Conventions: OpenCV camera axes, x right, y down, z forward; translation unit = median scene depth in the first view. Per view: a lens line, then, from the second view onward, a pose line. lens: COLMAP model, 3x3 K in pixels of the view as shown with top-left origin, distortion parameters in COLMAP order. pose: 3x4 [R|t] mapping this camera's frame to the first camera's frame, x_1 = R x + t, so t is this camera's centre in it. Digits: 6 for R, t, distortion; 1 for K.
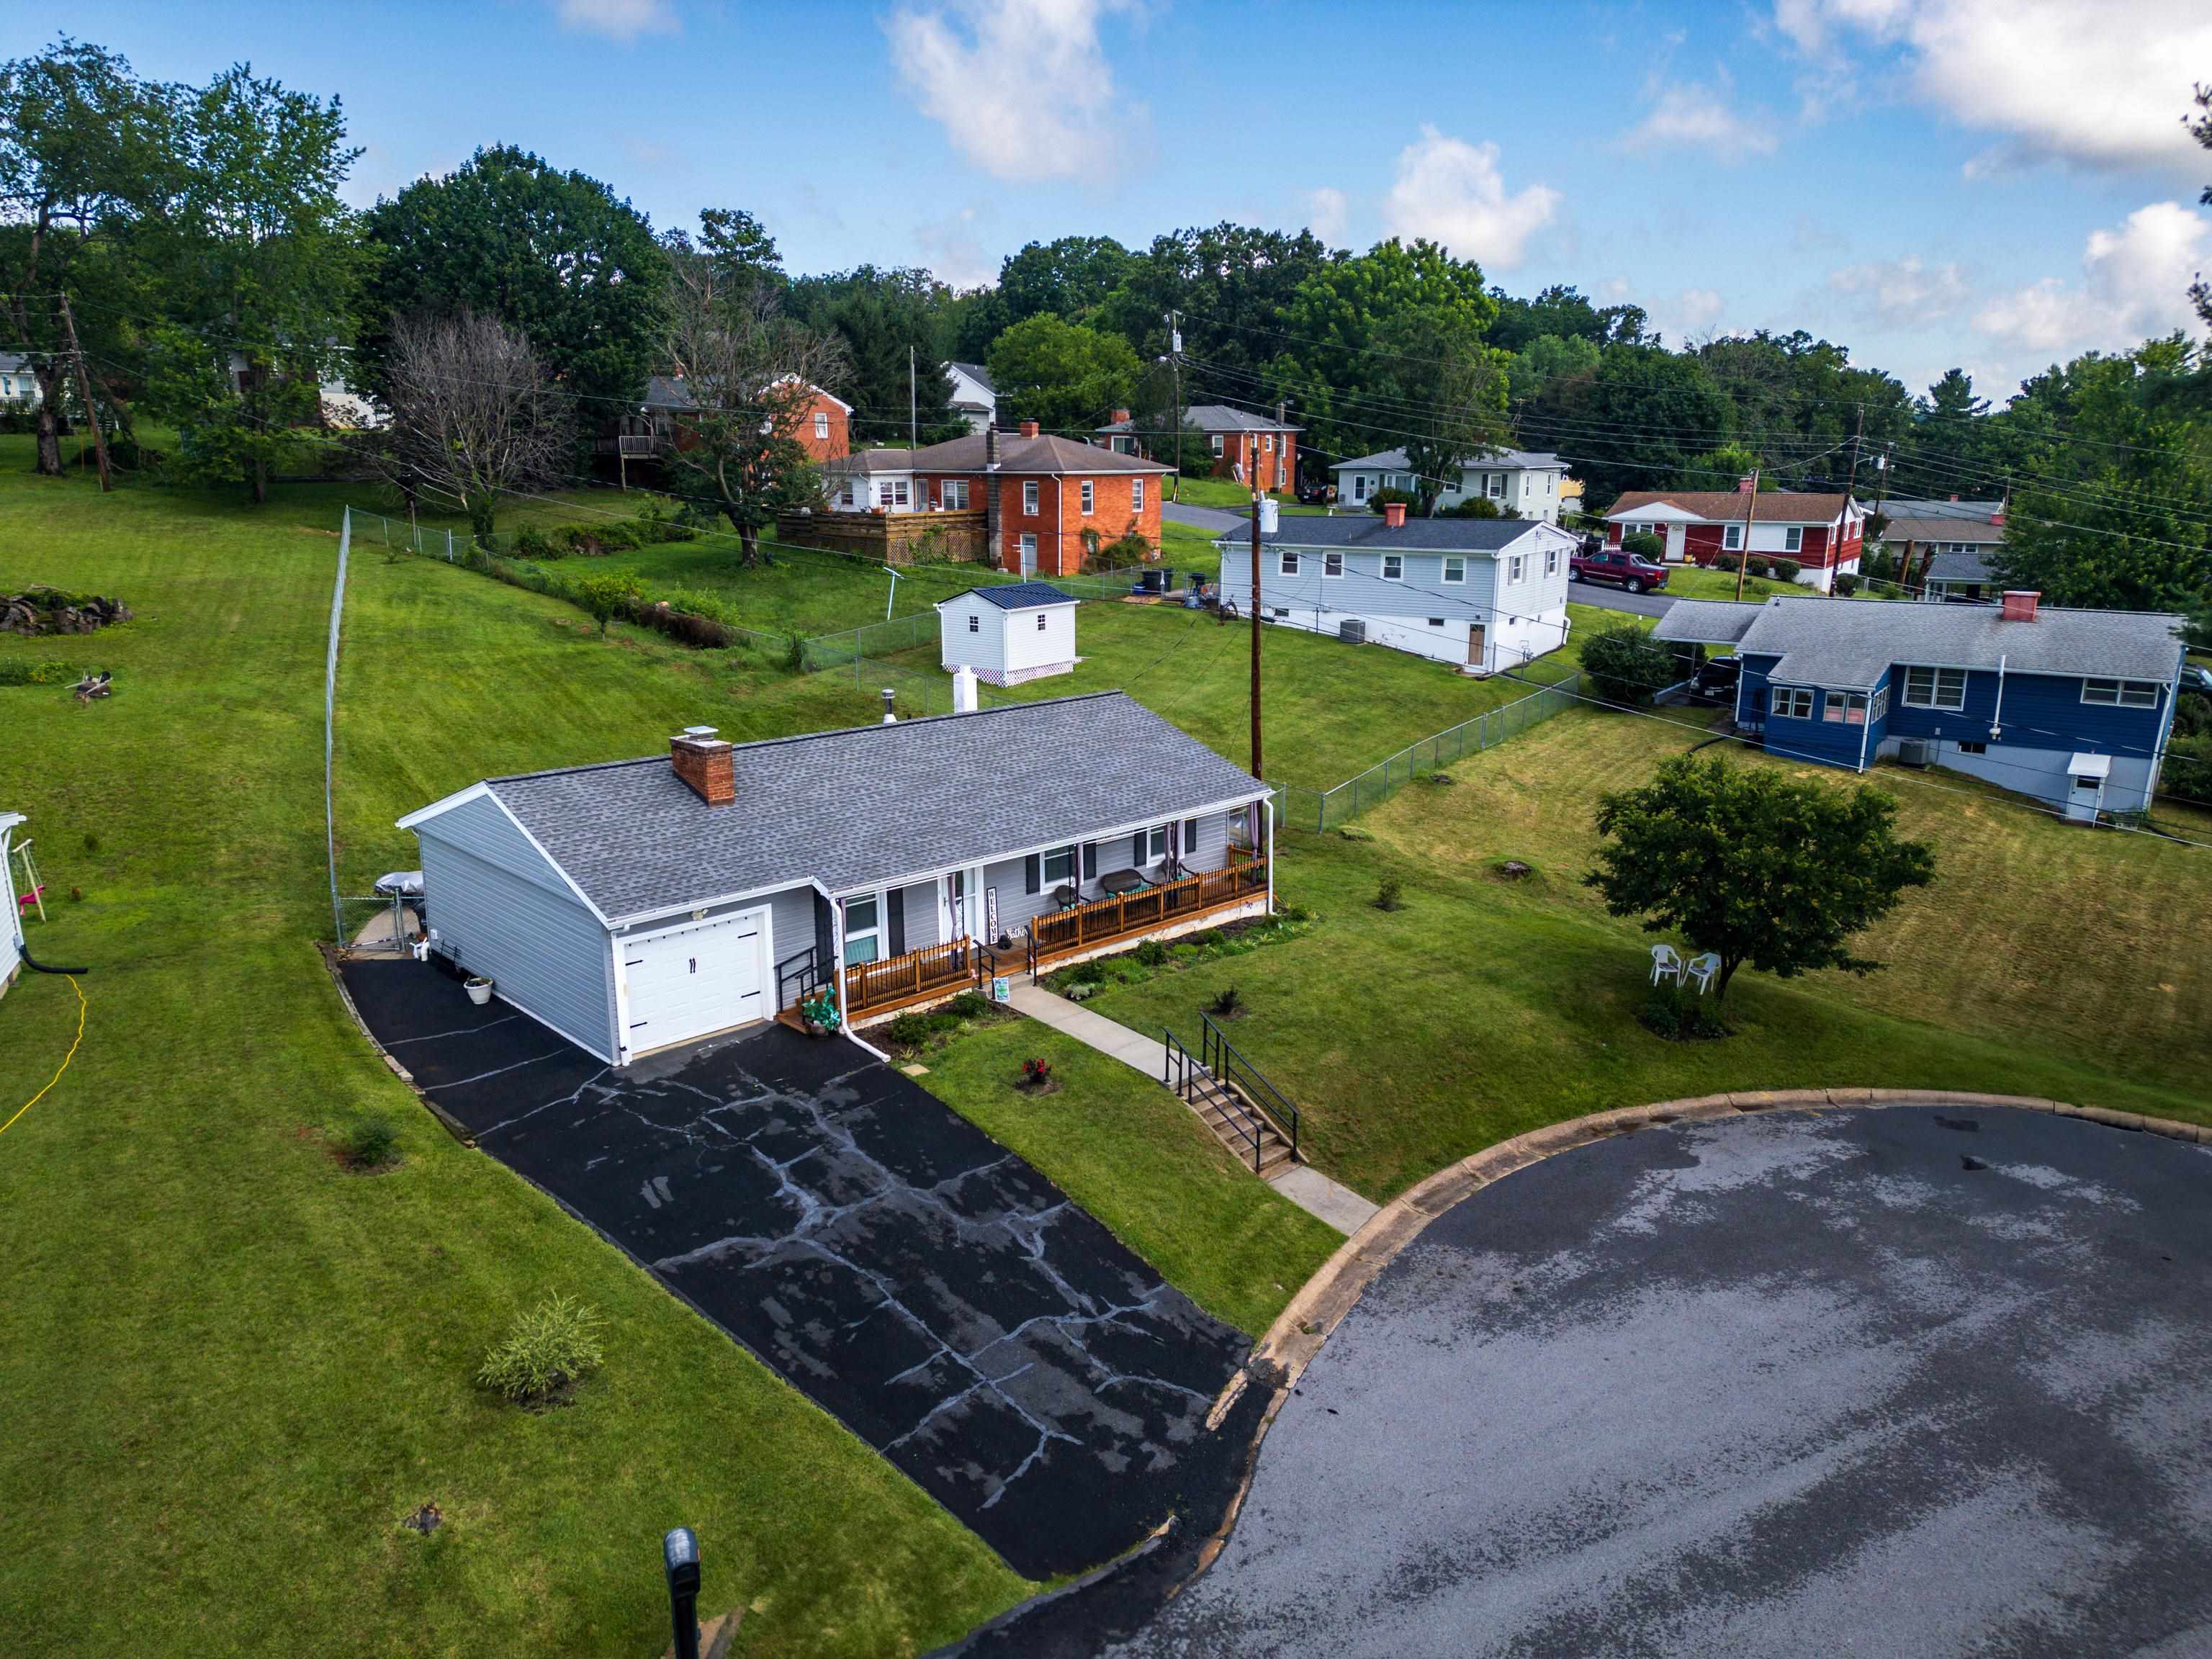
lens RADIAL K [[1550.7, 0, 1112.4], [0, 1550.7, 819.1], [0, 0, 1]] dist [0.100556, -0.112405]
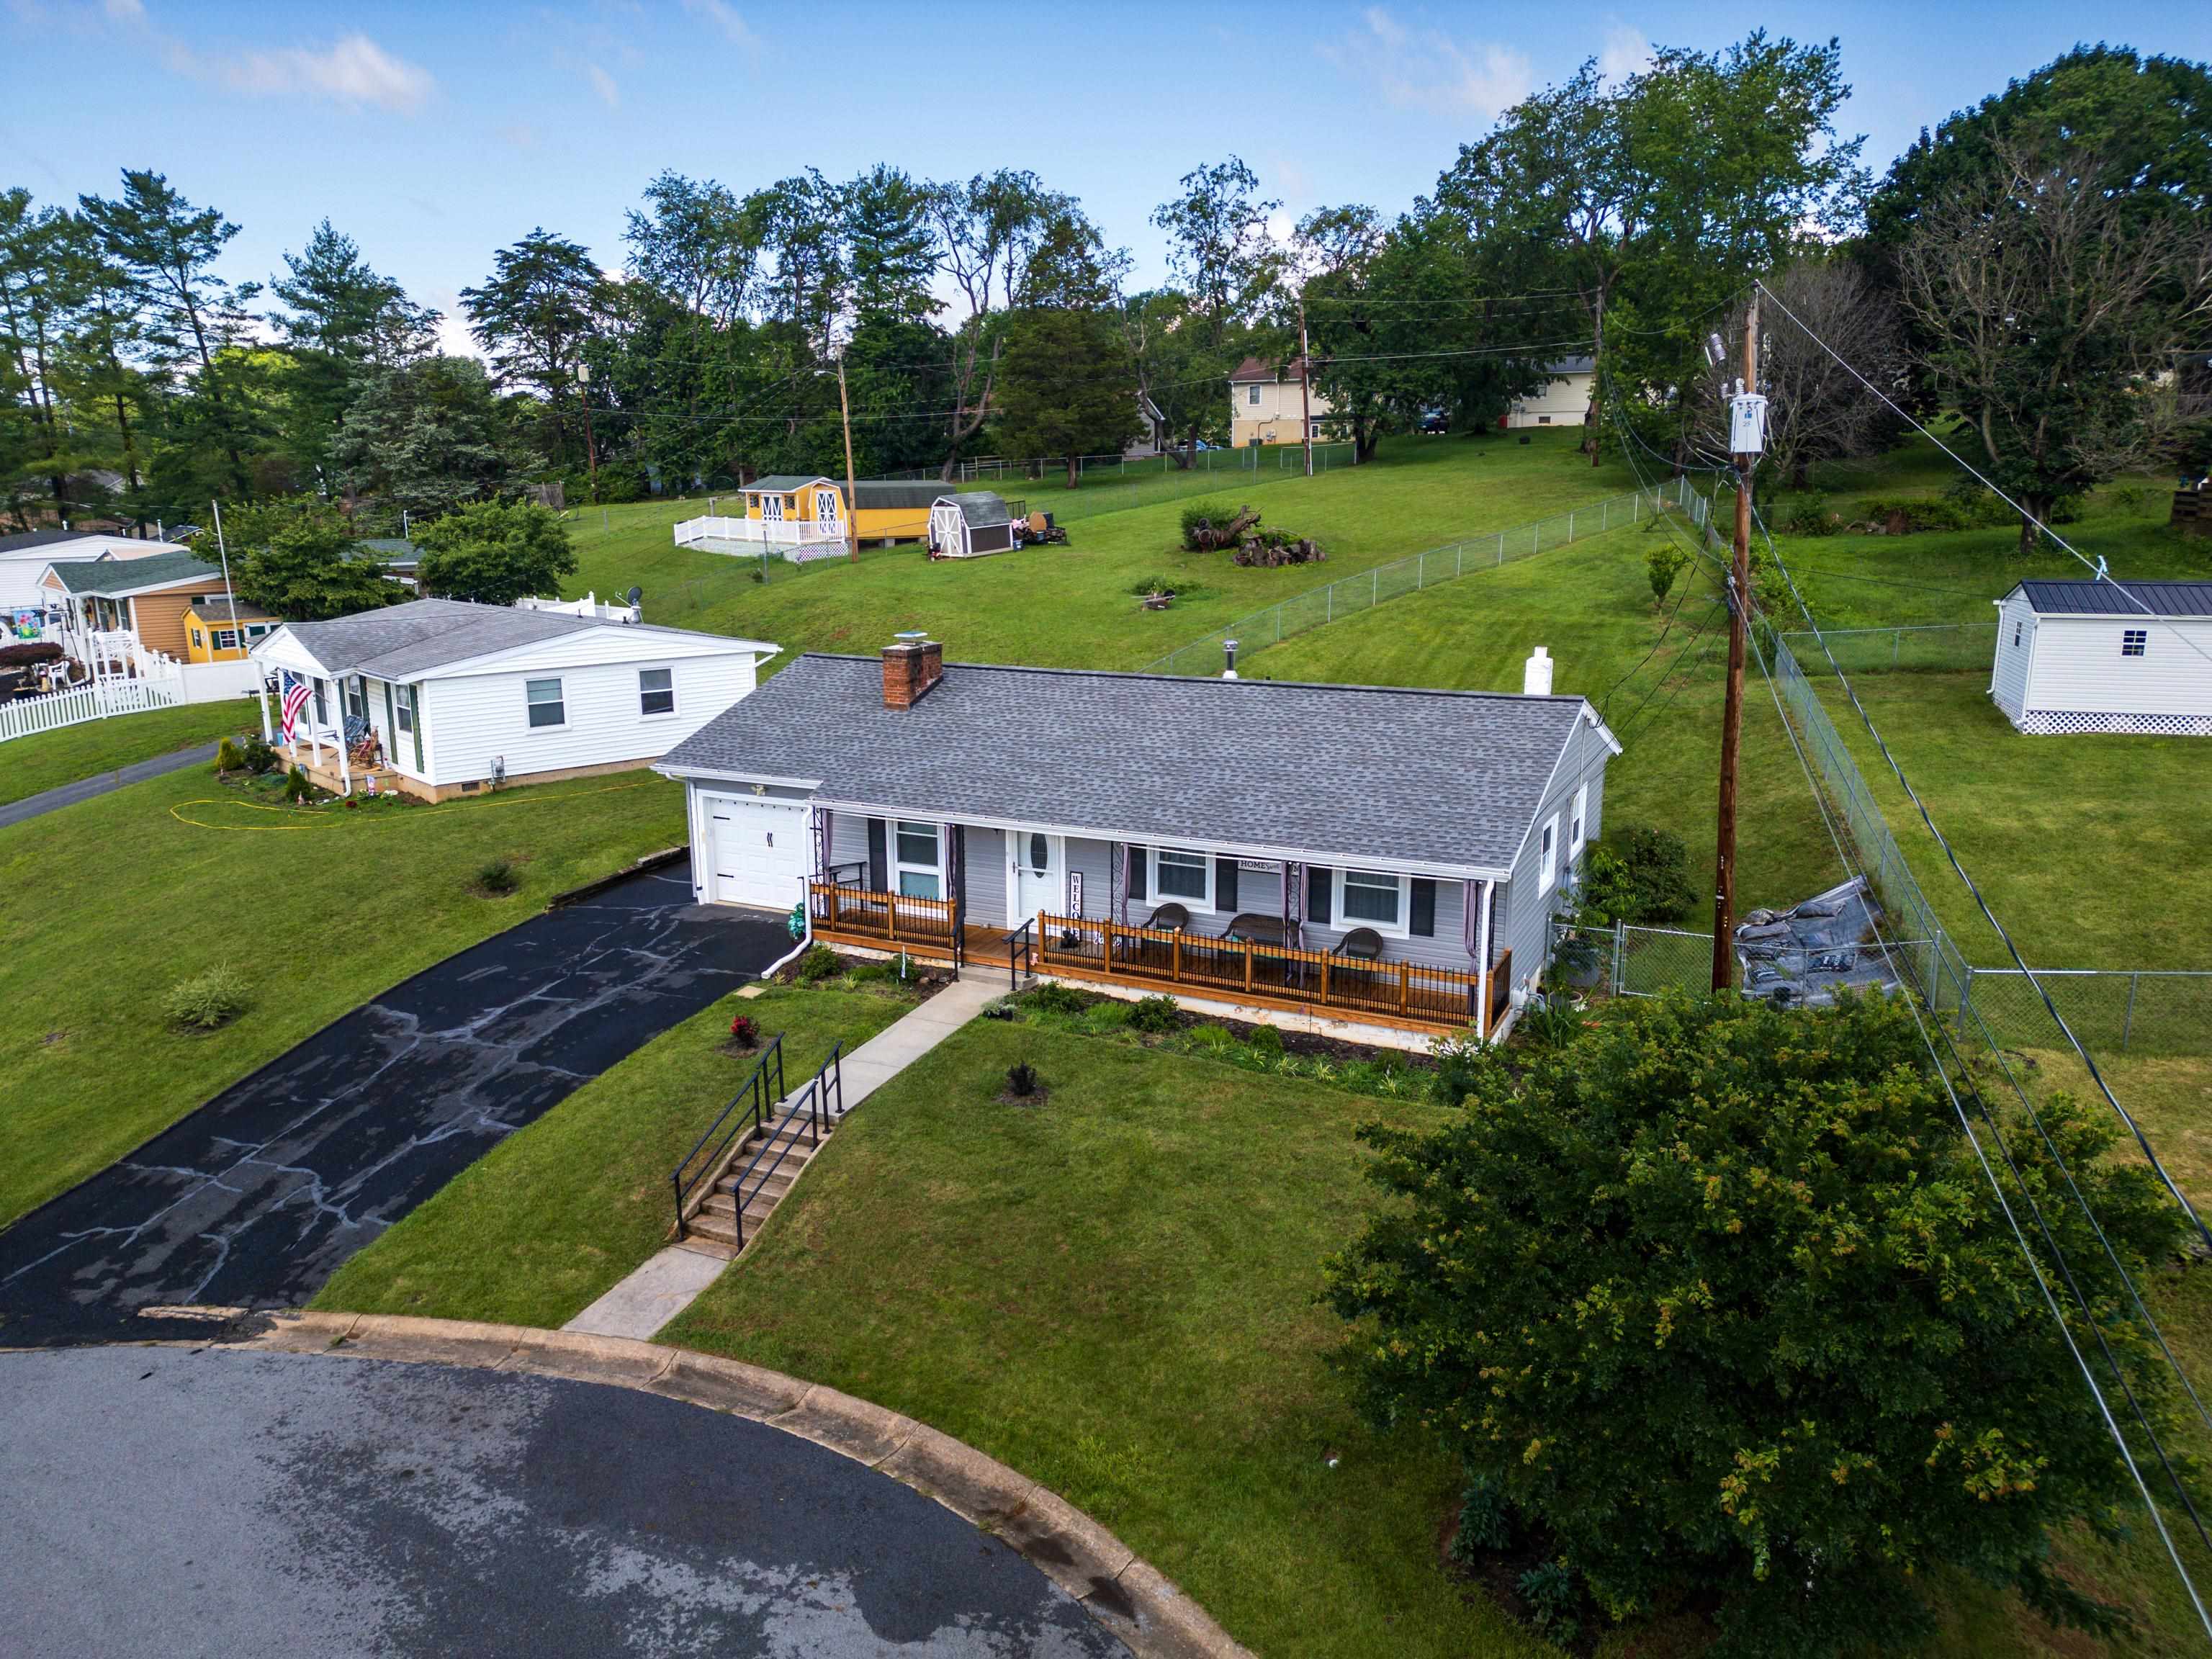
lens RADIAL K [[1550.7, 0, 1112.4], [0, 1550.7, 819.1], [0, 0, 1]] dist [0.100556, -0.112405]
pose [[0.352447, 0.205590, -0.912970, 0.763521], [-0.216943, 0.966944, 0.133995, -0.110173], [0.910339, 0.150837, 0.385398, 0.789697]]
